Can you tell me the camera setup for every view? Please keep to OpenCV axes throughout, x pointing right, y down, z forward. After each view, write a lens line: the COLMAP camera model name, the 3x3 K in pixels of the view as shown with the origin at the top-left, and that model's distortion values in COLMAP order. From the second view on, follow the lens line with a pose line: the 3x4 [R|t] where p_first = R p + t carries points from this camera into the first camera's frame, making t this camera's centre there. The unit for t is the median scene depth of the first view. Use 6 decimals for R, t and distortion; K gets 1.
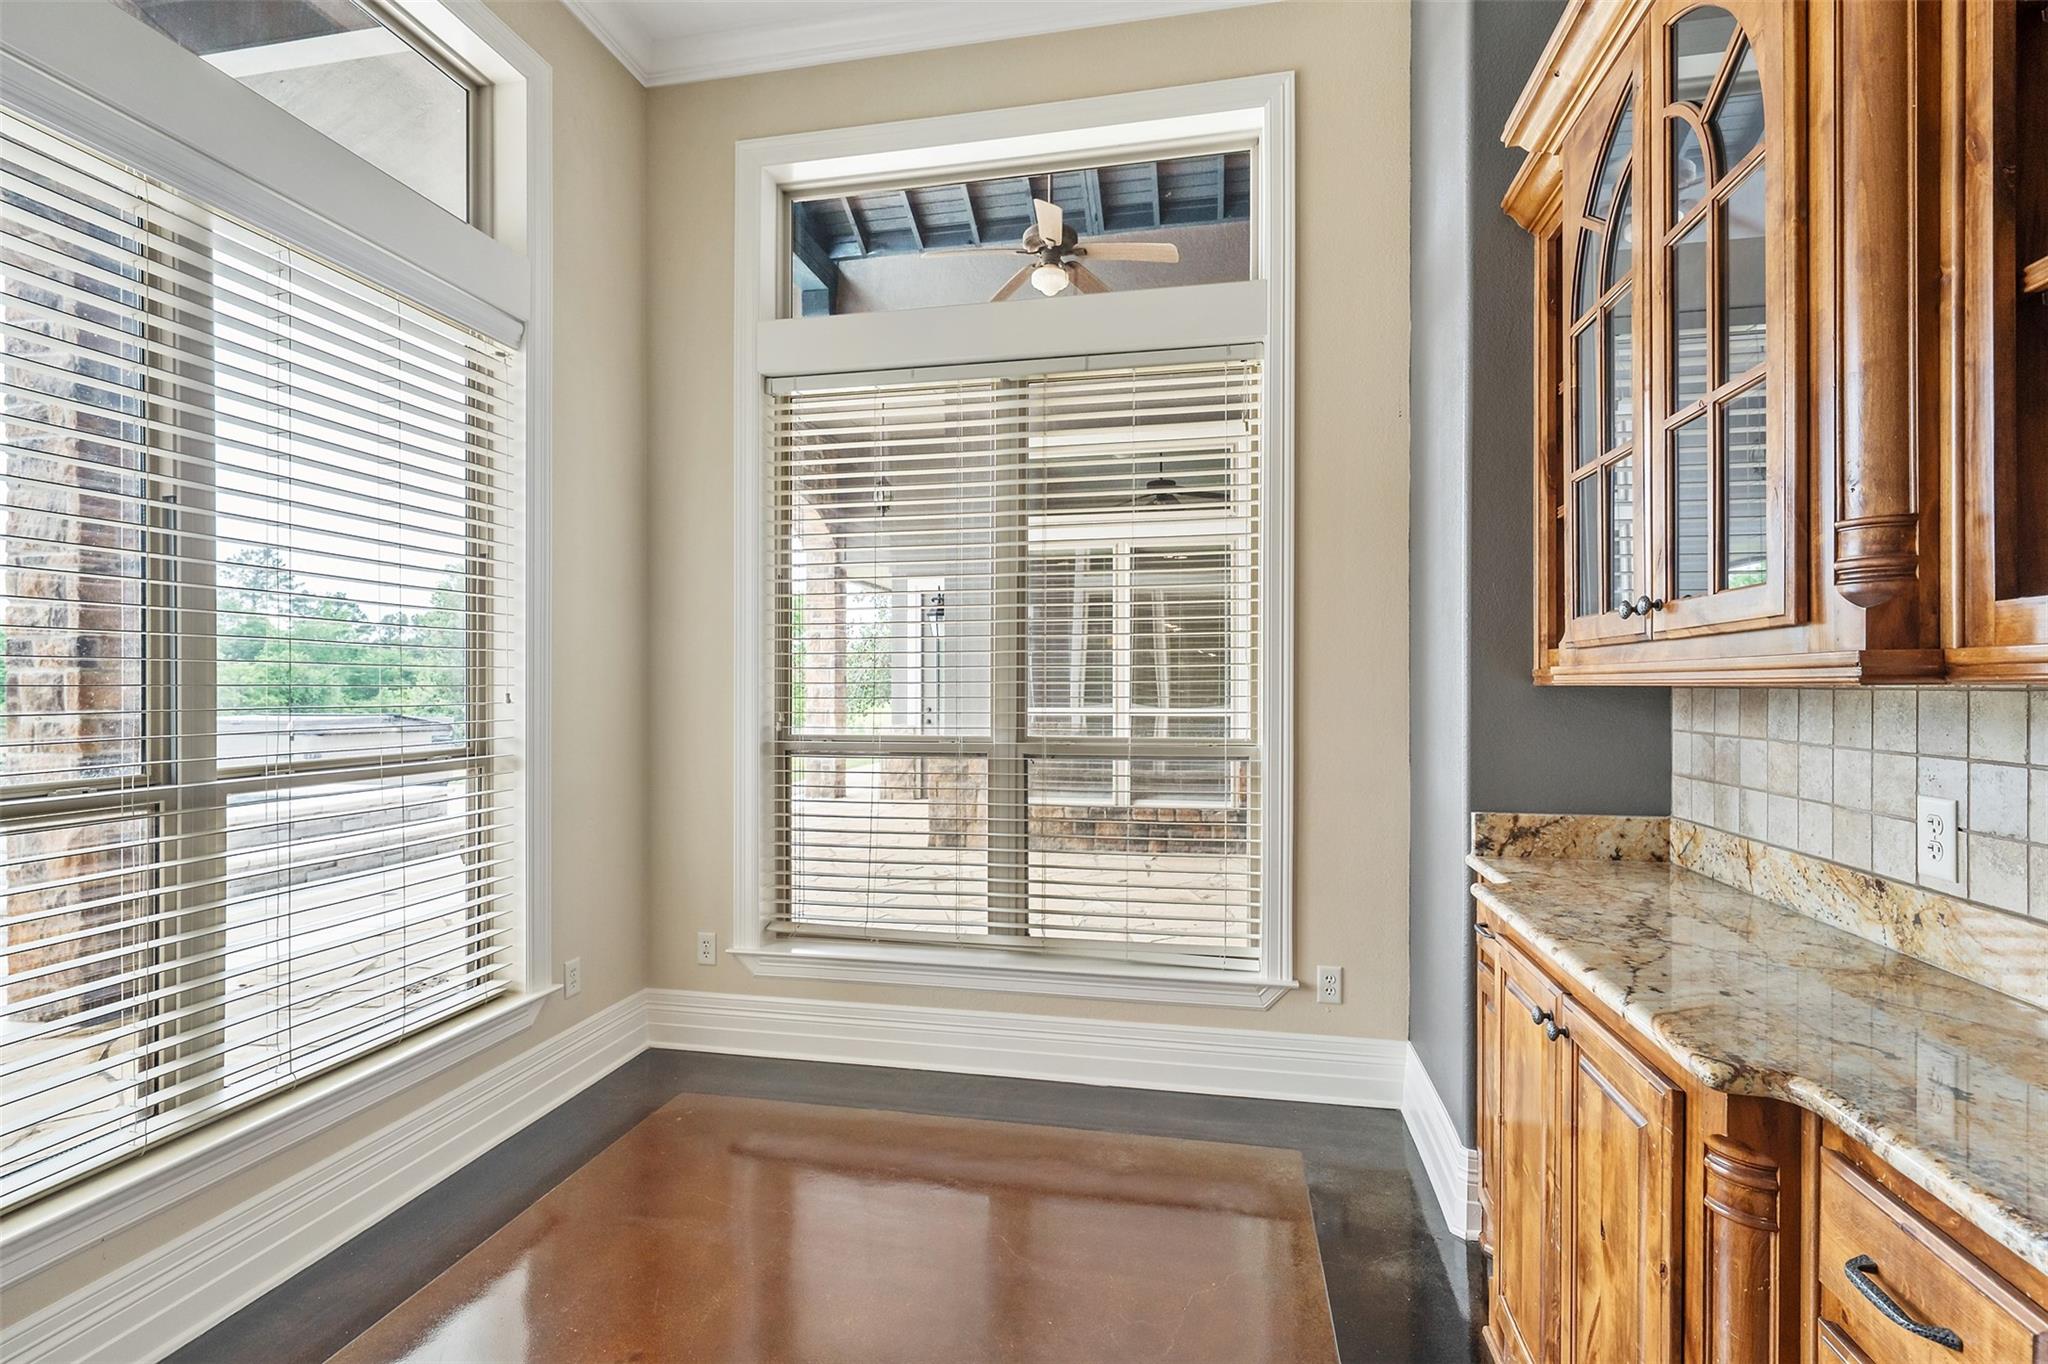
lens RADIAL K [[962.0, 0, 1014.2], [0, 962.0, 686.7], [0, 0, 1]] dist [-0.001184, -0.000042]
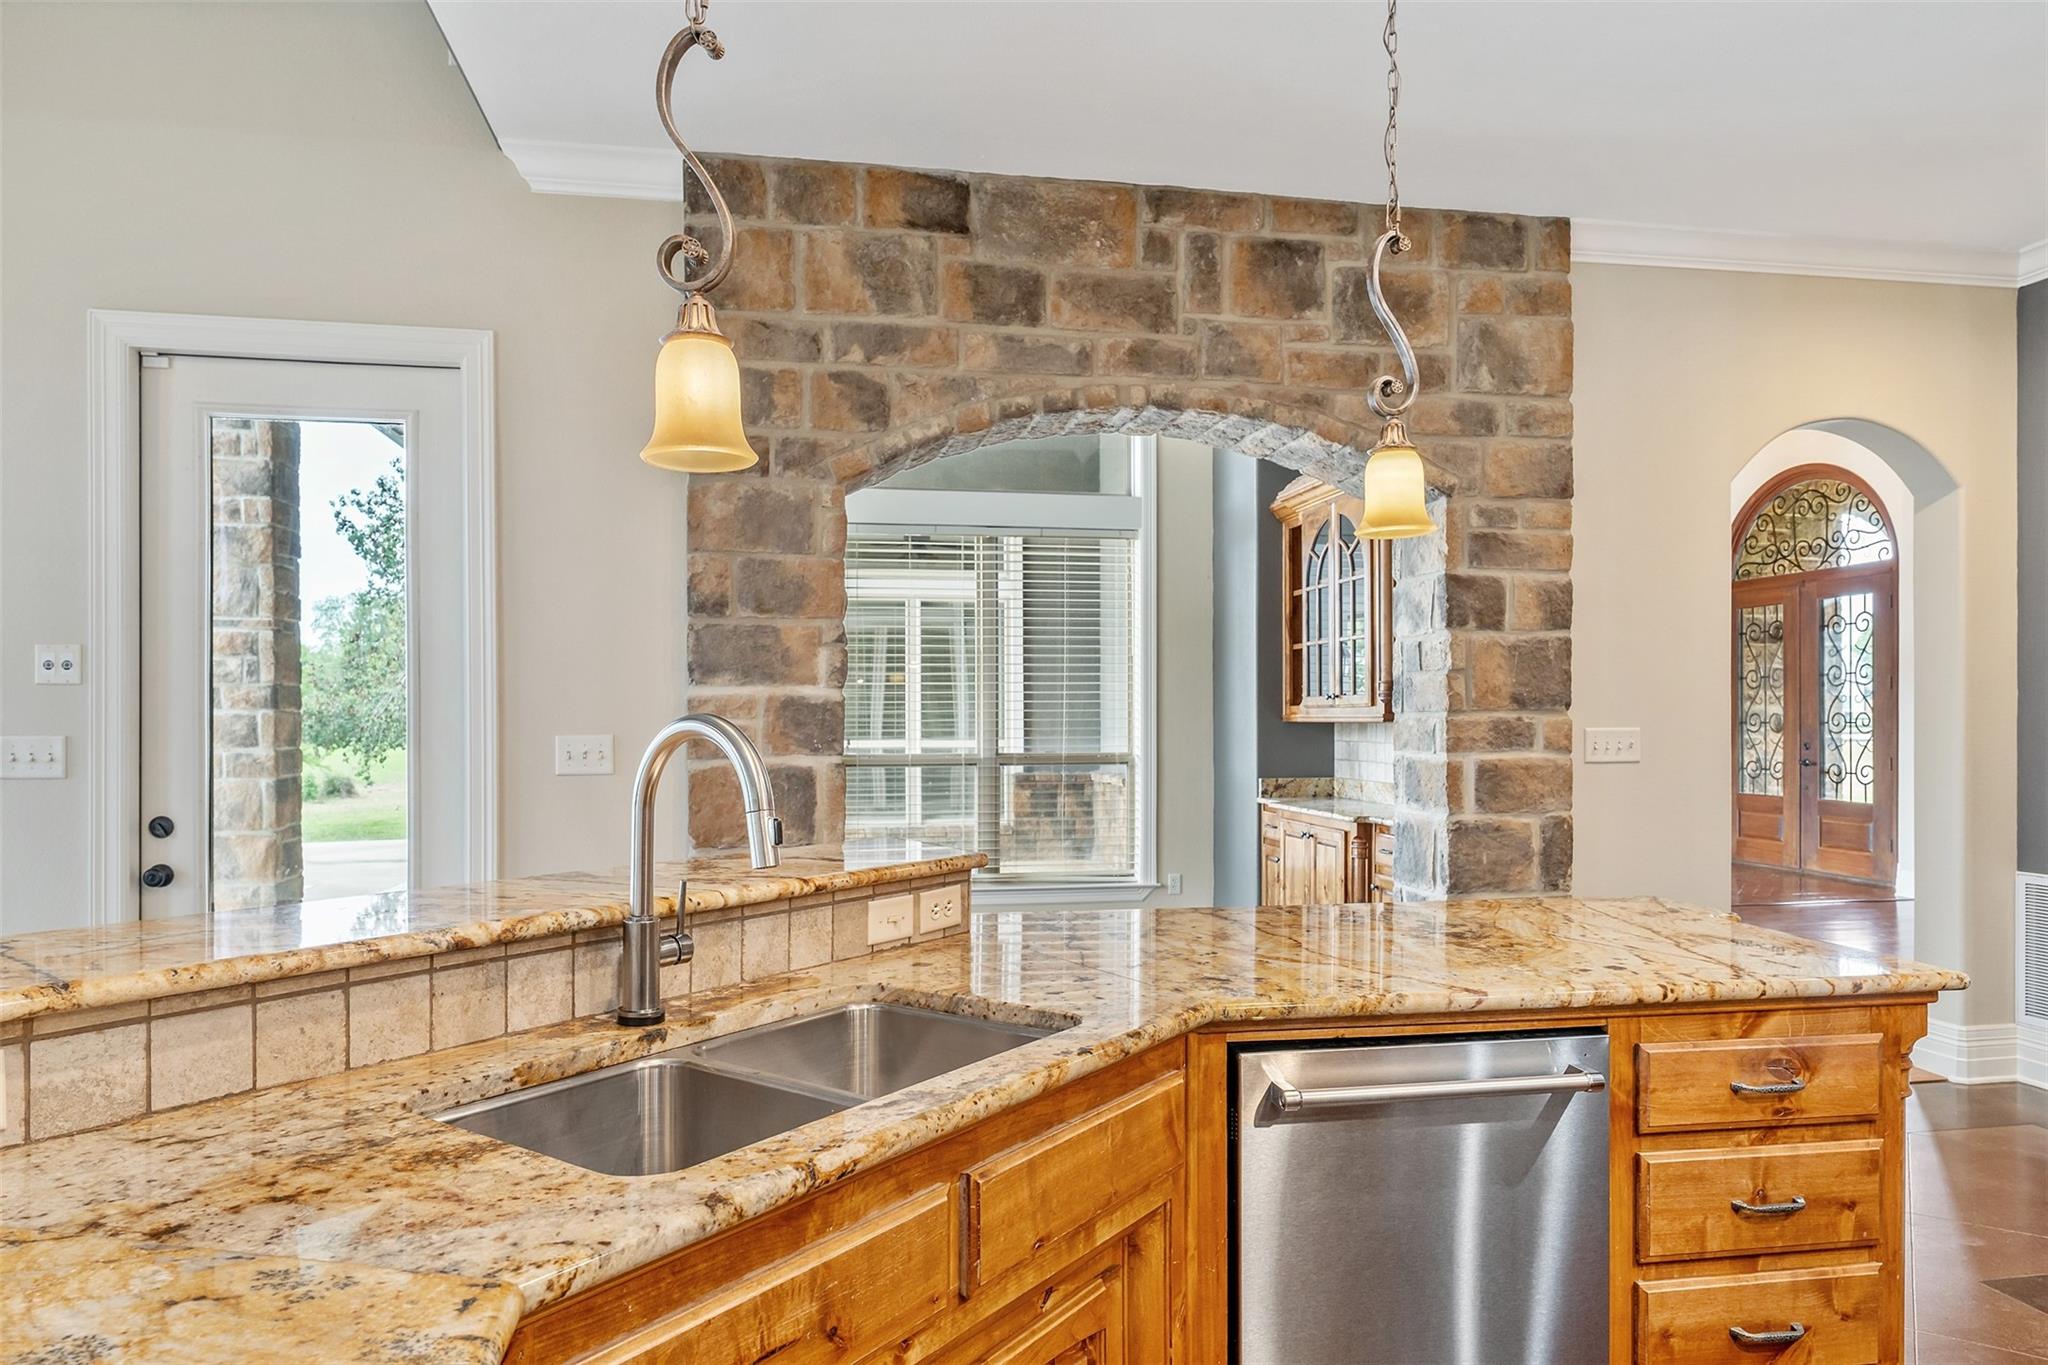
lens RADIAL K [[1291.5, 0, 1019.3], [0, 1291.5, 719.0], [0, 0, 1]] dist [0.006094, -0.000561]
pose [[0.923970, -0.000633, 0.382464, -1.206946], [0.001555, 0.999997, -0.002100, -0.002823], [-0.382462, 0.002535, 0.923968, -1.586404]]
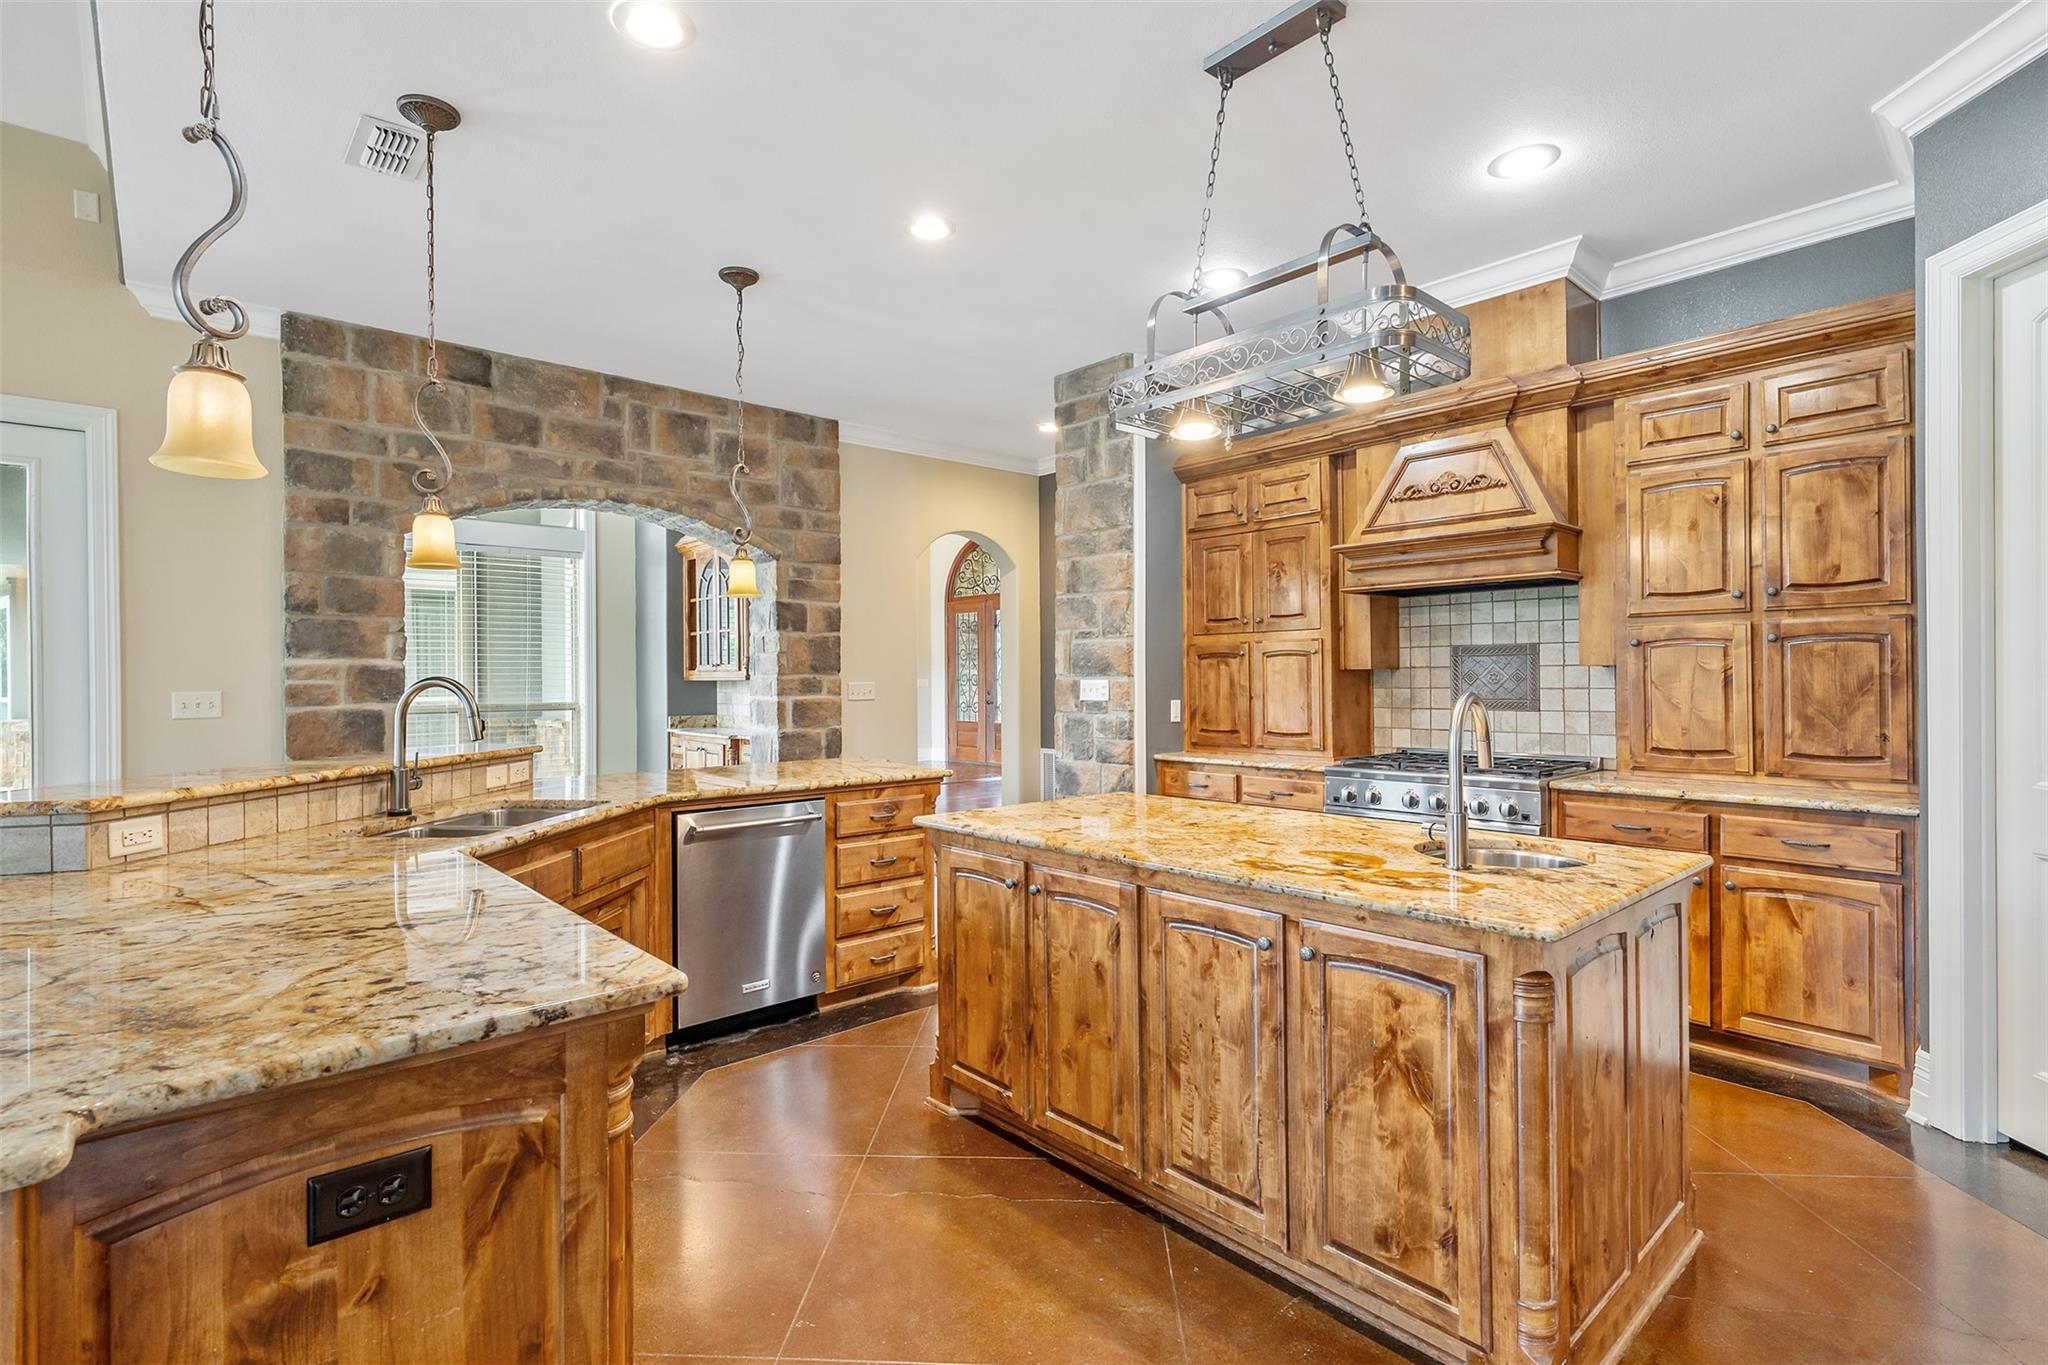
lens RADIAL K [[962.0, 0, 1018.8], [0, 962.0, 679.7], [0, 0, 1]] dist [-0.001184, -0.000042]
pose [[0.593399, -0.005119, 0.804892, -1.641765], [0.007123, 0.999974, 0.001108, 0.000170], [-0.804877, 0.005076, 0.593420, -2.183650]]
